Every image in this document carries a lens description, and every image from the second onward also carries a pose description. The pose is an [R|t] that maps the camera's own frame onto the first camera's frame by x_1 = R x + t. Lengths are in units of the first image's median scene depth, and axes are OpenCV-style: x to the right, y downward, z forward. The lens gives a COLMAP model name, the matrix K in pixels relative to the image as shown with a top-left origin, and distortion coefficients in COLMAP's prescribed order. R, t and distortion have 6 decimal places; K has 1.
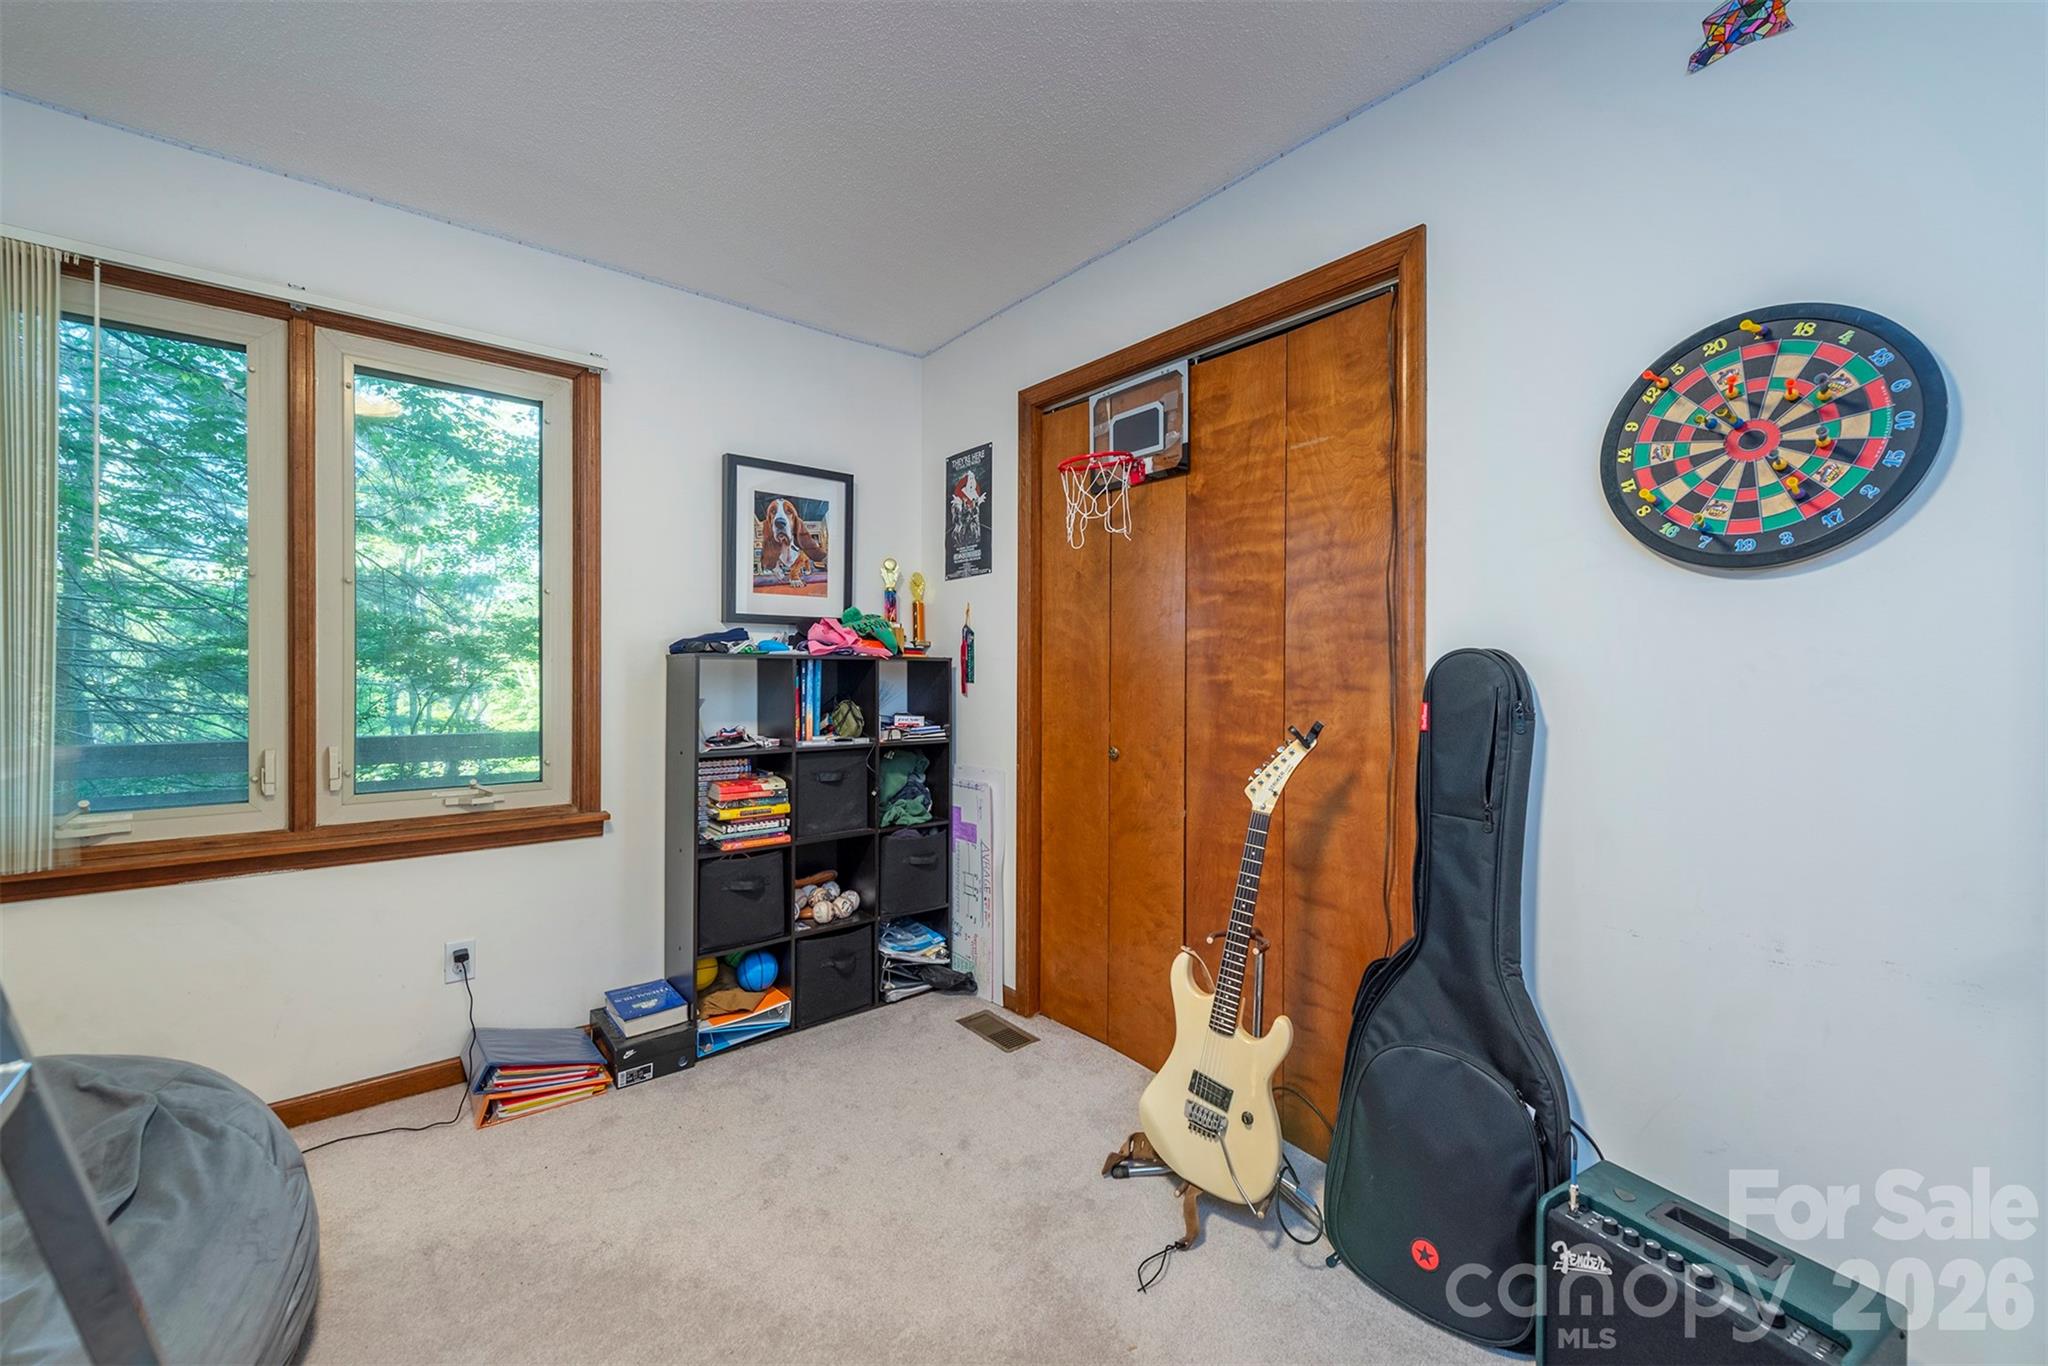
lens RADIAL K [[807.7, 0, 1023.2], [0, 807.7, 677.7], [0, 0, 1]] dist [0.002892, -0.000269]
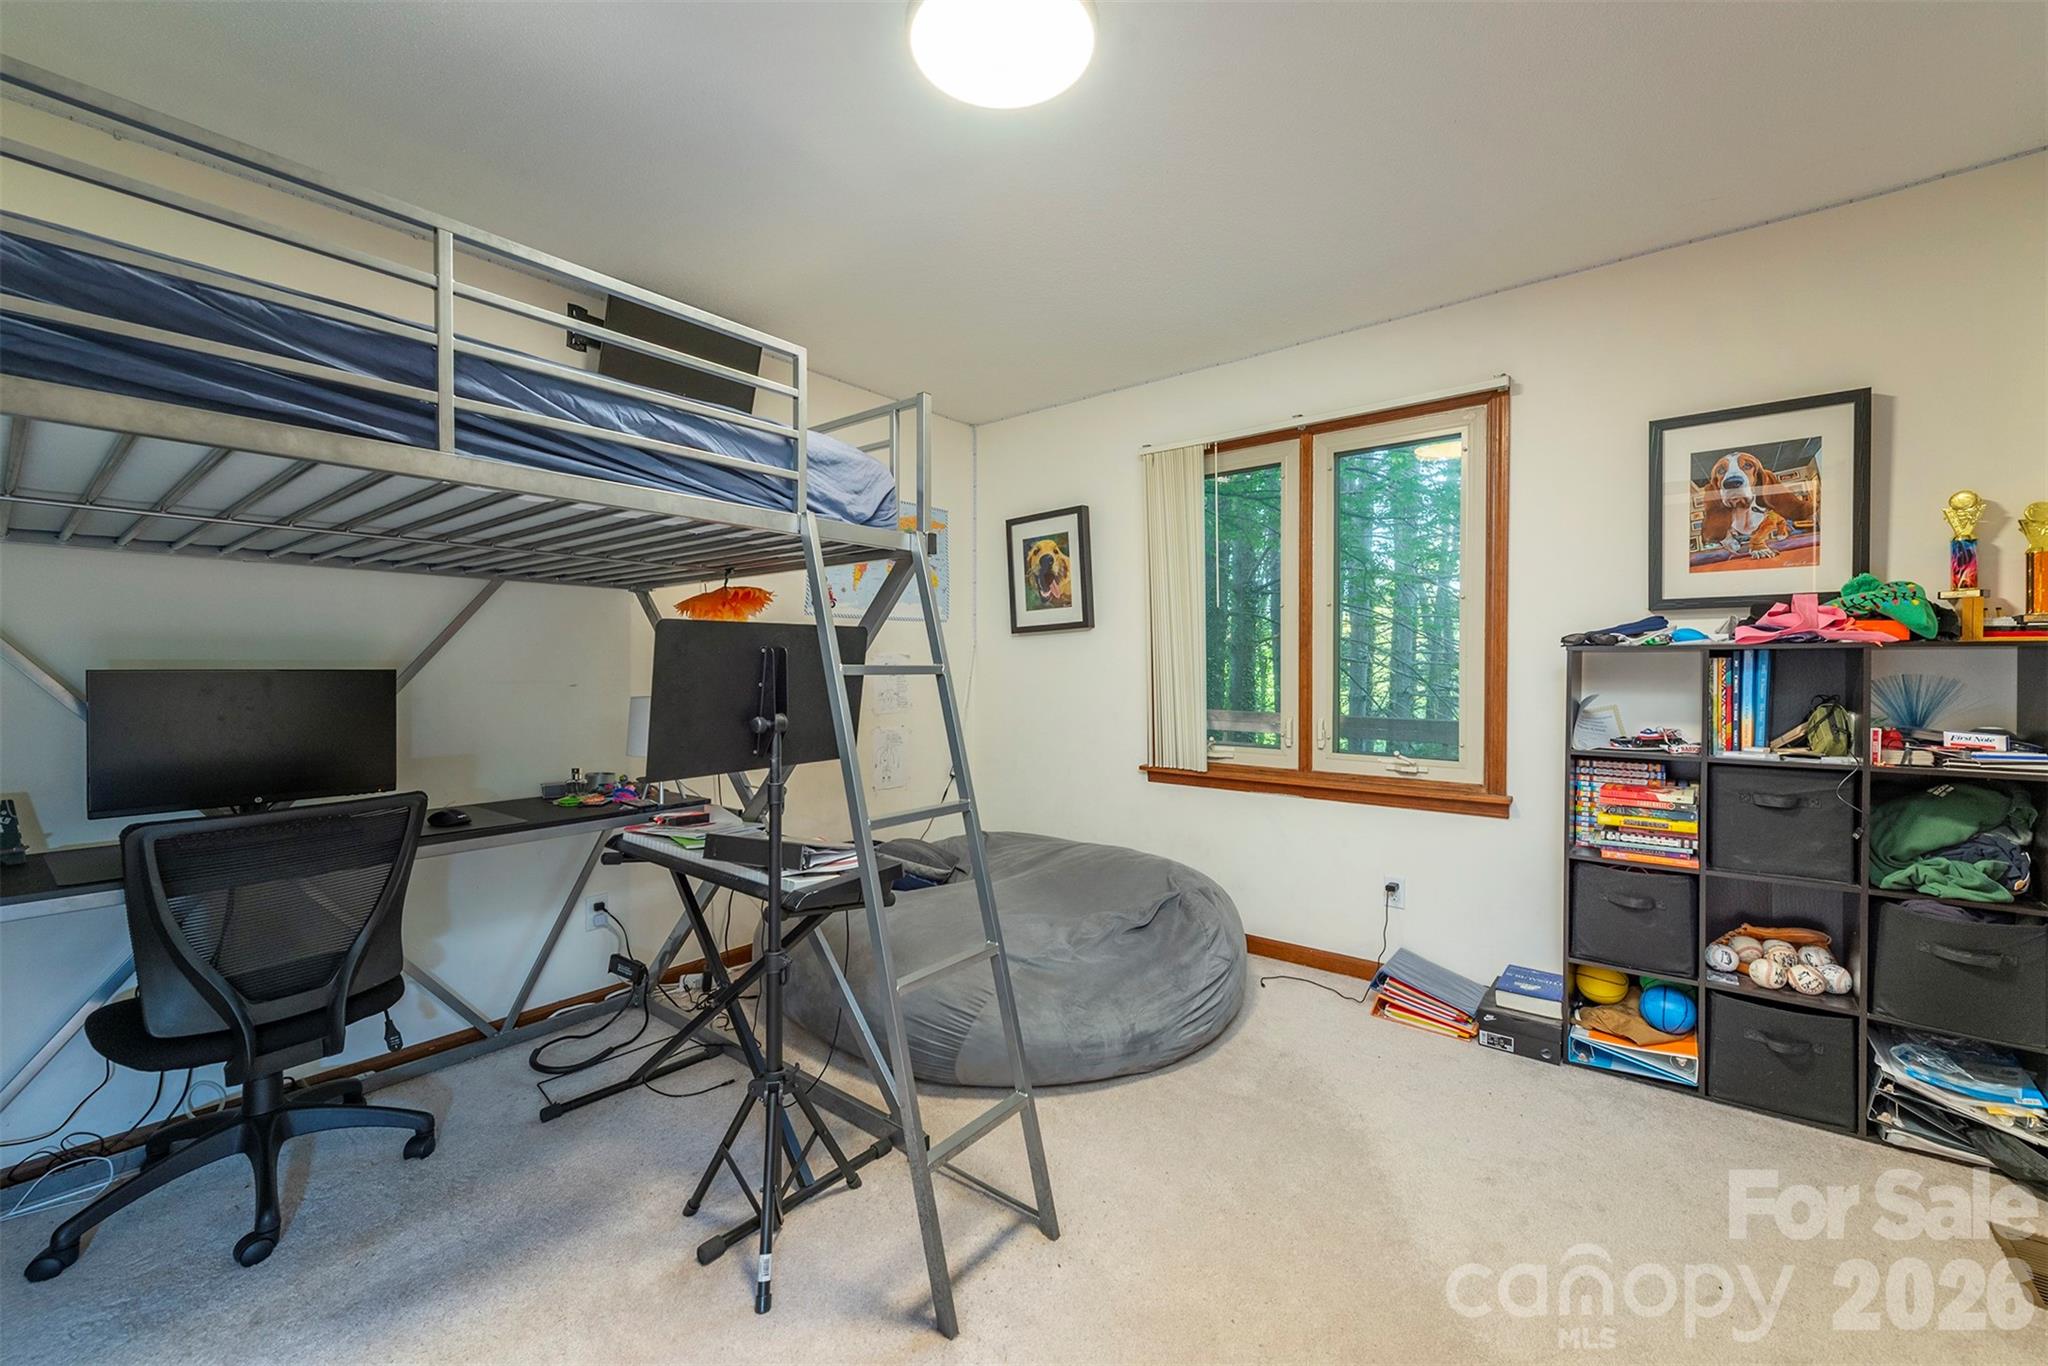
lens RADIAL K [[807.7, 0, 1022.2], [0, 807.7, 678.9], [0, 0, 1]] dist [0.002892, -0.000269]
pose [[0.195792, 0.012360, -0.980568, 0.394055], [-0.003333, 0.999923, 0.011939, -0.001216], [0.980640, 0.000931, 0.195818, 0.148998]]
